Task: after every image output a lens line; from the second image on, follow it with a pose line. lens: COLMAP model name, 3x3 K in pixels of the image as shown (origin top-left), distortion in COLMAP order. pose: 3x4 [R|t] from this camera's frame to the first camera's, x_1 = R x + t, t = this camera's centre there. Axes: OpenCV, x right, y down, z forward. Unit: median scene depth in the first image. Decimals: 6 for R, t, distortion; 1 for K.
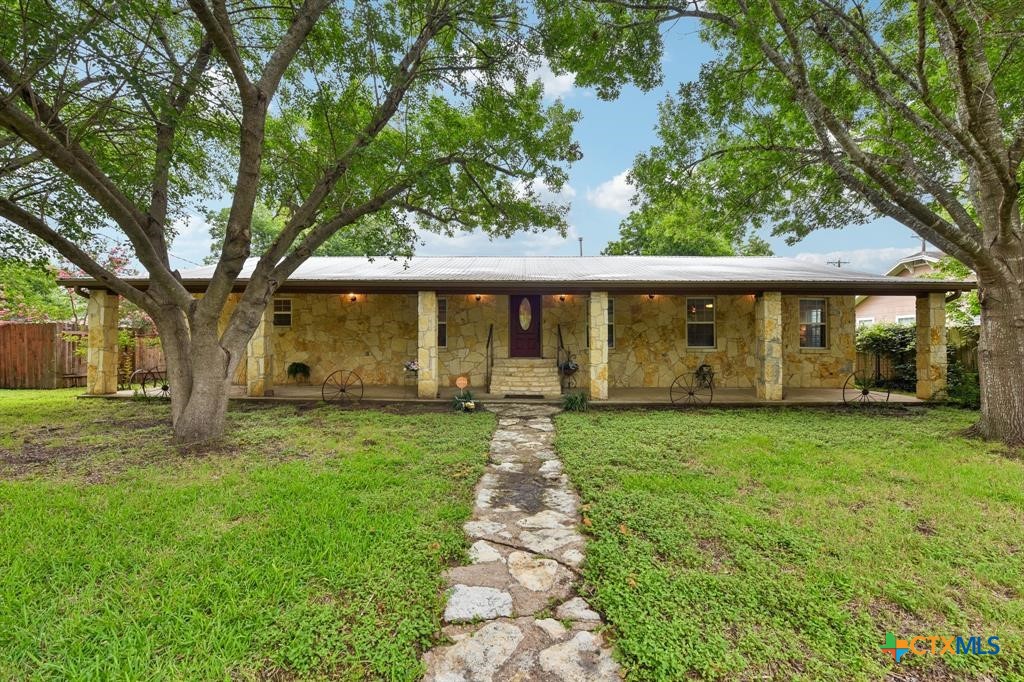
lens RADIAL K [[421.7, 0, 514.3], [0, 421.7, 349.2], [0, 0, 1]] dist [-0.001483, -0.000588]
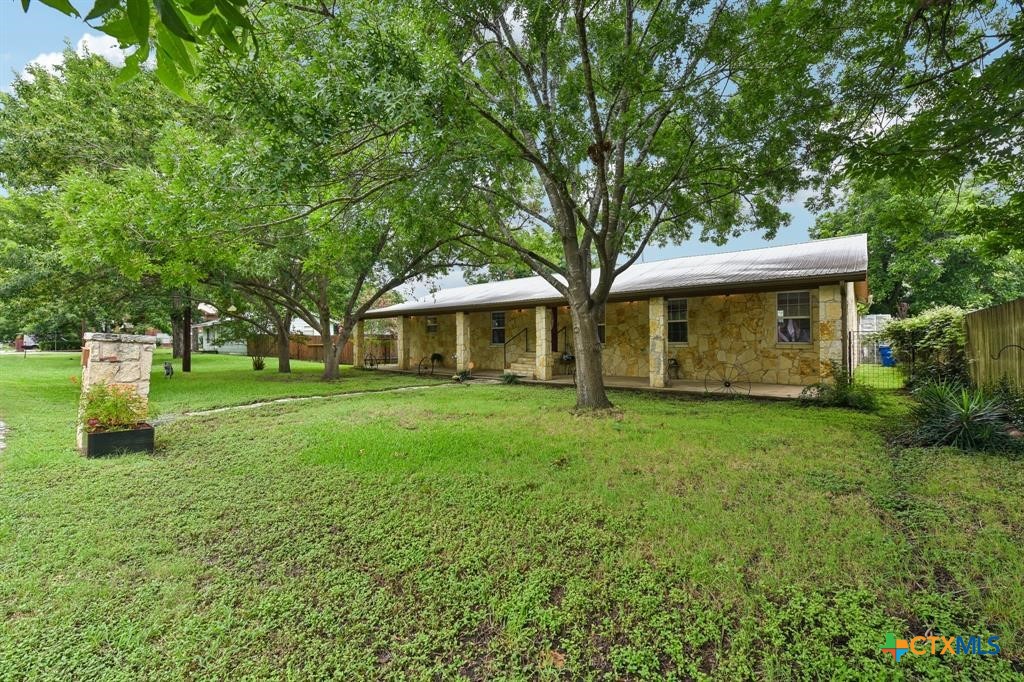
lens RADIAL K [[425.8, 0, 512.0], [0, 425.8, 341.0], [0, 0, 1]] dist [0.000059, -0.000284]
pose [[0.766087, -0.009349, -0.642668, 0.915160], [0.005251, 0.999952, -0.008287, -0.003214], [0.642715, 0.002974, 0.766100, -0.168067]]
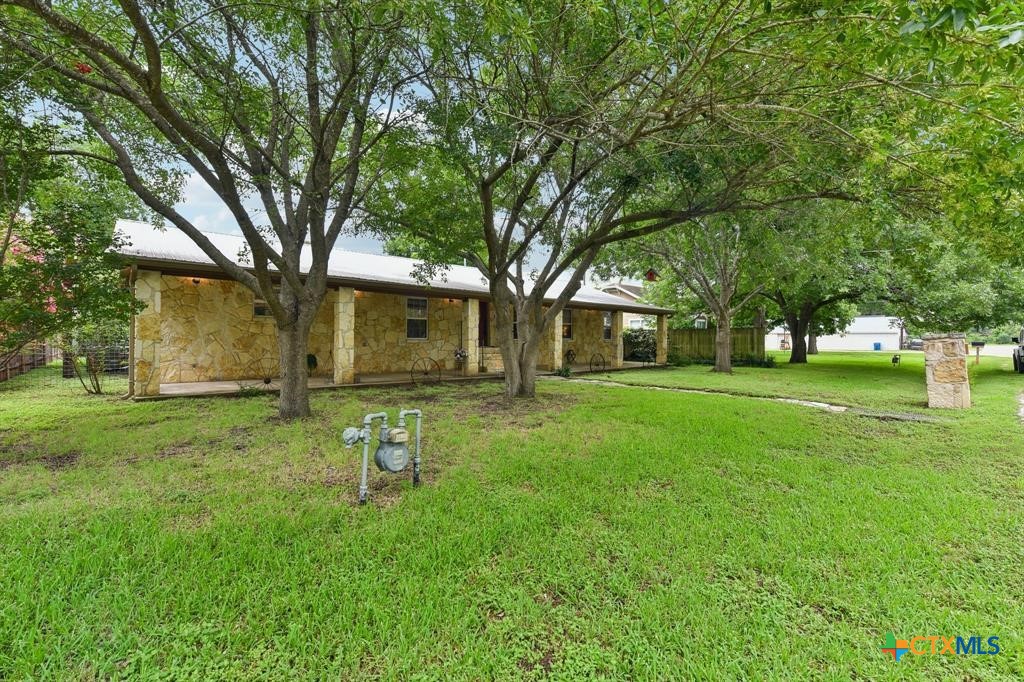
lens RADIAL K [[425.8, 0, 512.0], [0, 425.8, 341.0], [0, 0, 1]] dist [0.000059, -0.000284]
pose [[0.746165, -0.001944, 0.665759, -0.881828], [-0.004452, 0.999959, 0.007909, -0.009991], [-0.665747, -0.008866, 0.746125, -0.097231]]
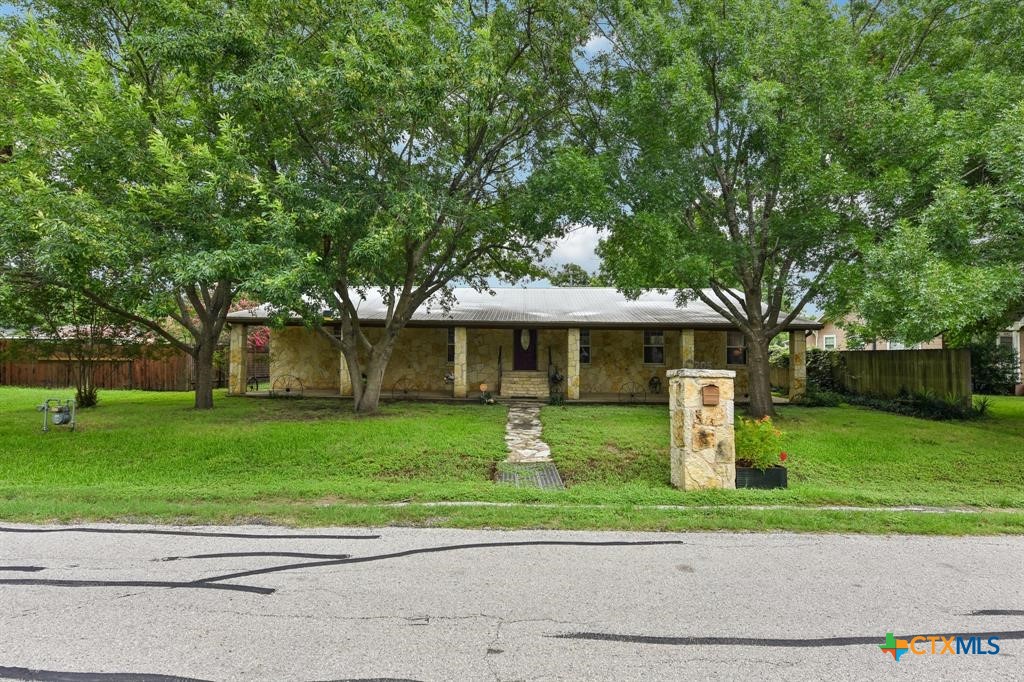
lens RADIAL K [[500.8, 0, 512.0], [0, 500.8, 341.0], [0, 0, 1]] dist [0.021533, 0.000129]
pose [[0.999976, 0.006793, -0.001545, -0.015635], [-0.006831, 0.999631, -0.026282, -0.035436], [0.001366, 0.026292, 0.999653, -0.683318]]
